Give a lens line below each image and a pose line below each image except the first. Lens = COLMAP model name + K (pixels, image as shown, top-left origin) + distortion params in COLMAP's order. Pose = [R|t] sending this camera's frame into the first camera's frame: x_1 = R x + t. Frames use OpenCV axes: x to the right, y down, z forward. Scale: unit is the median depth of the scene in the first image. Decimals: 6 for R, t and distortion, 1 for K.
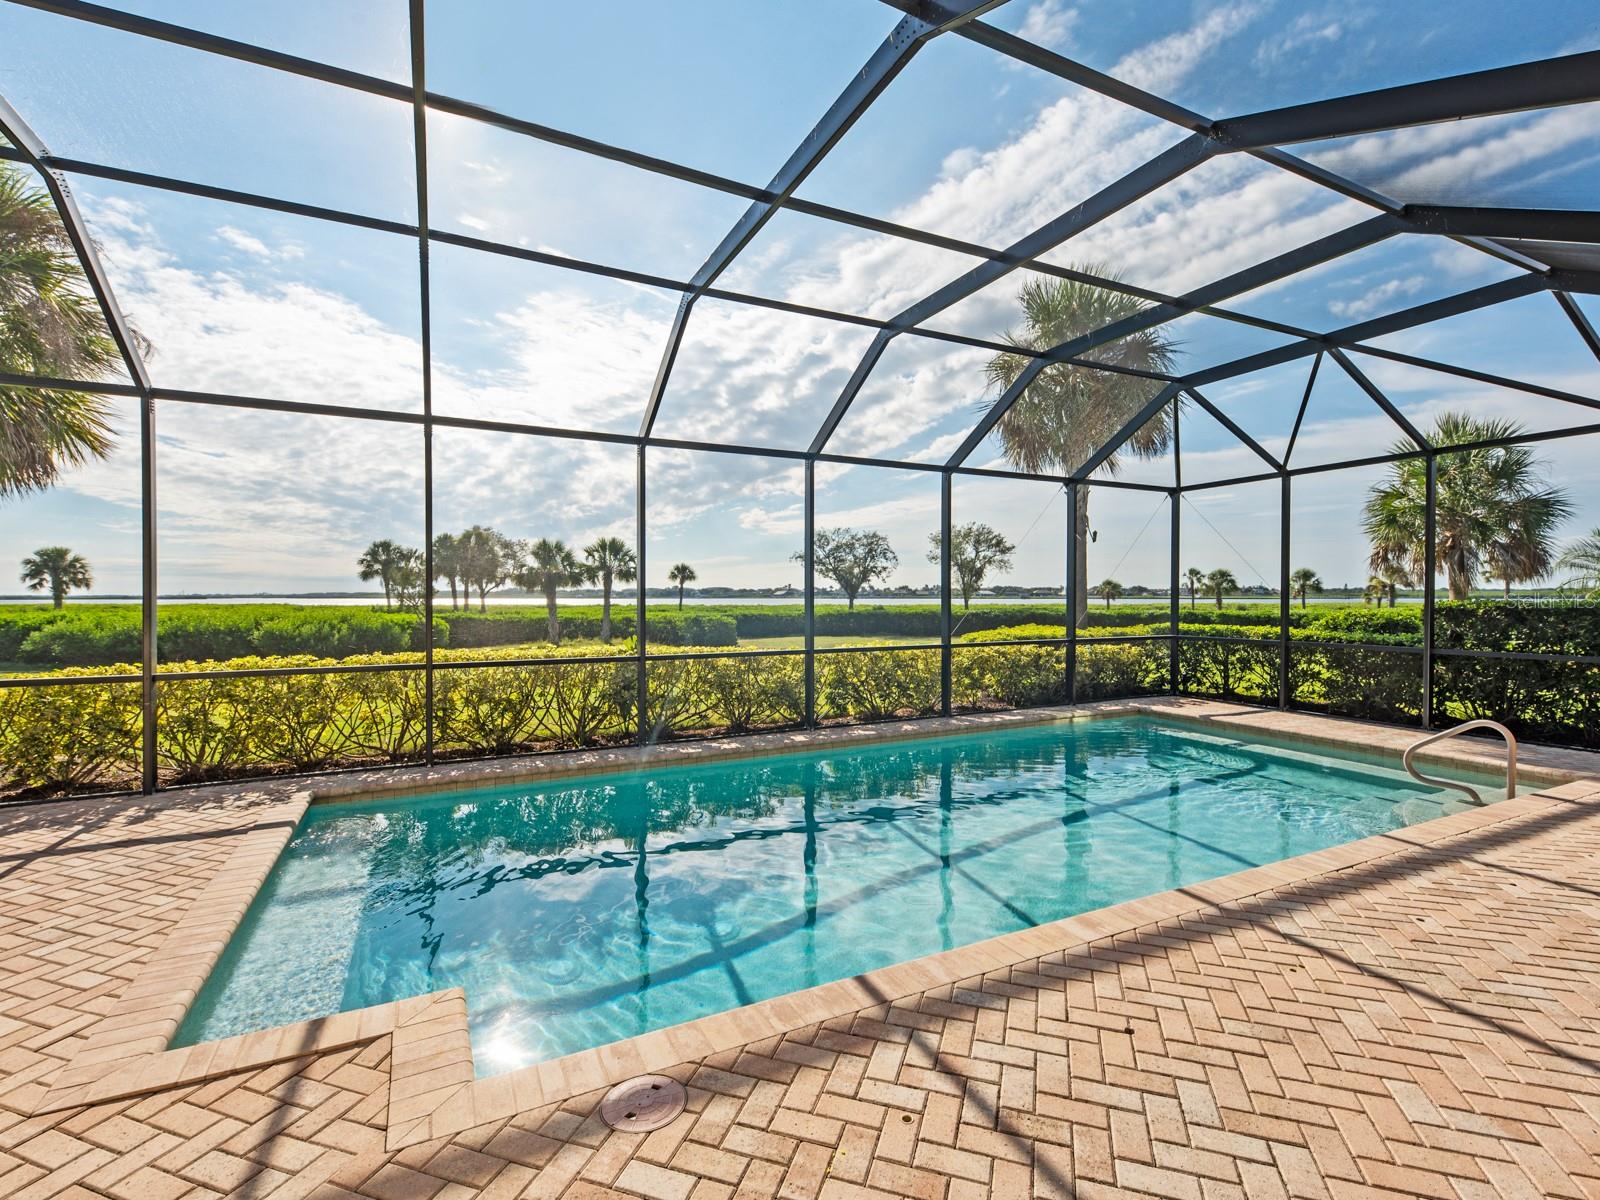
lens RADIAL K [[752.8, 0, 814.6], [0, 752.8, 641.6], [0, 0, 1]] dist [0.007755, -0.000455]
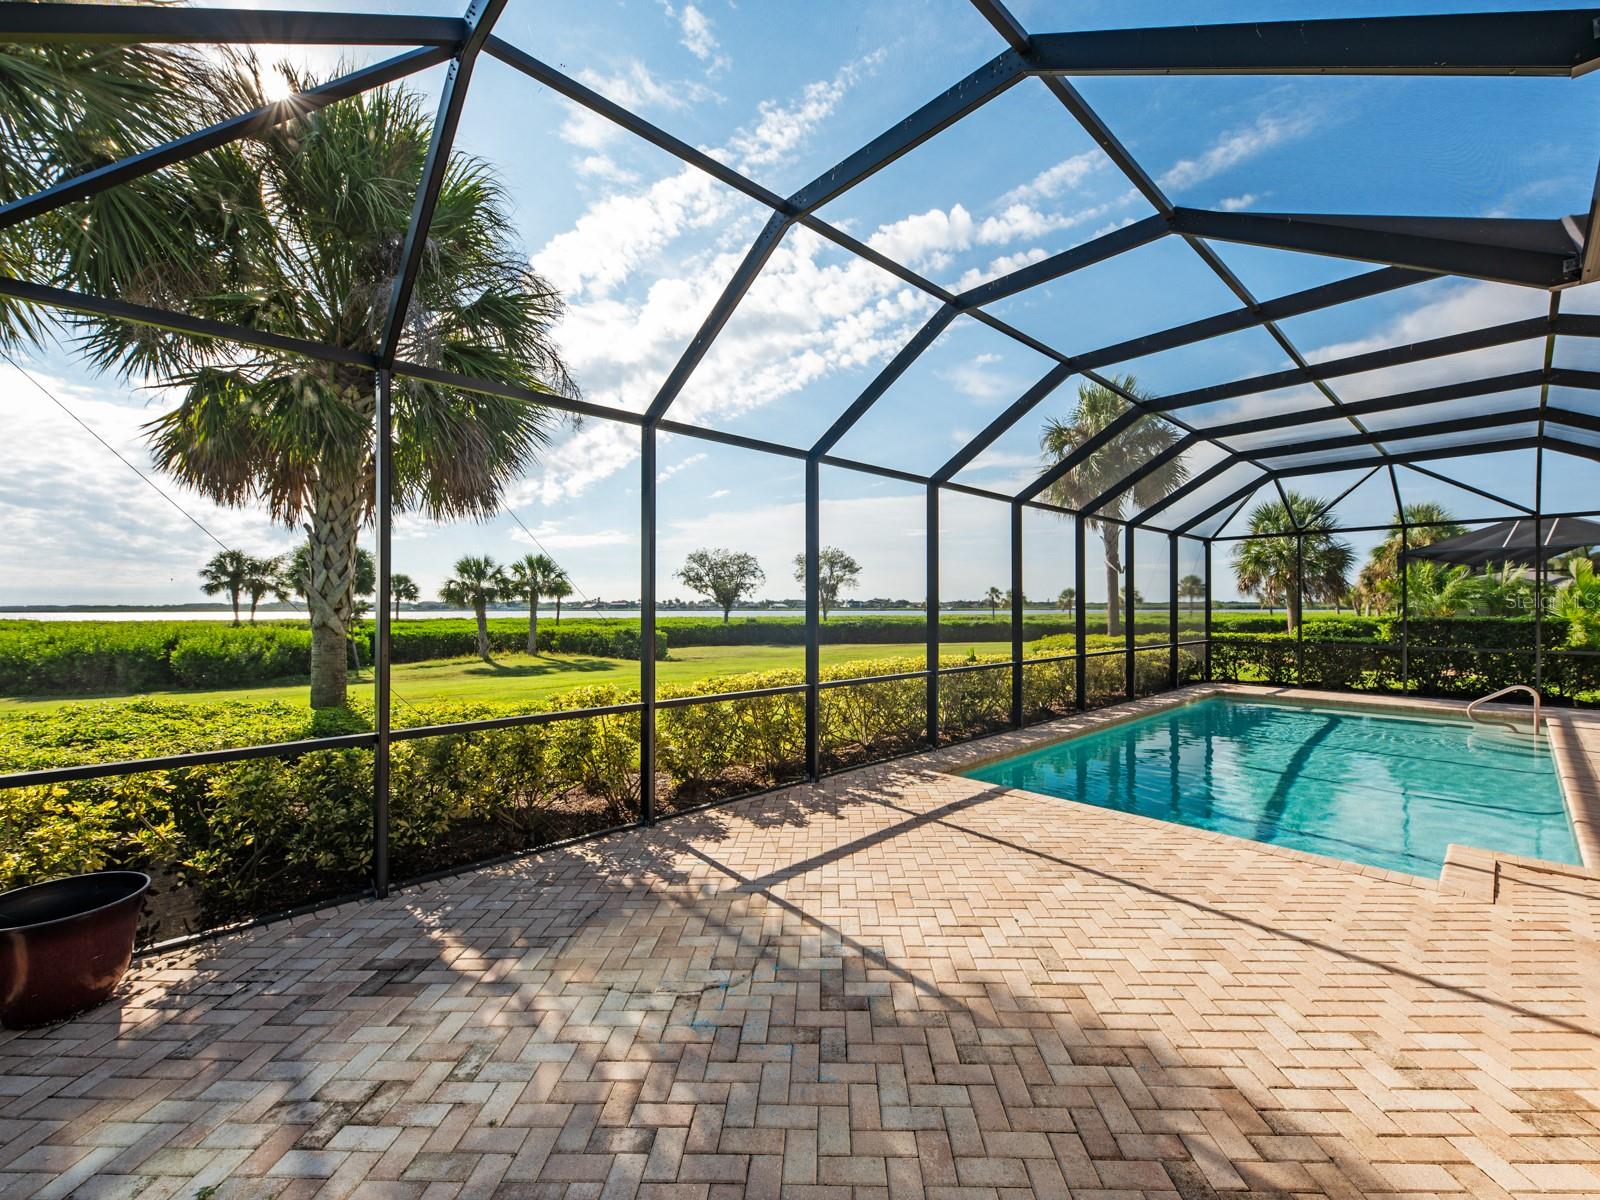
lens RADIAL K [[694.6, 0, 801.6], [0, 694.6, 605.5], [0, 0, 1]] dist [0.011010, -0.000139]
pose [[0.956961, -0.000307, 0.290215, -0.165147], [0.018737, 0.997979, -0.060726, -0.001863], [-0.289610, 0.063550, 0.955033, -0.013987]]
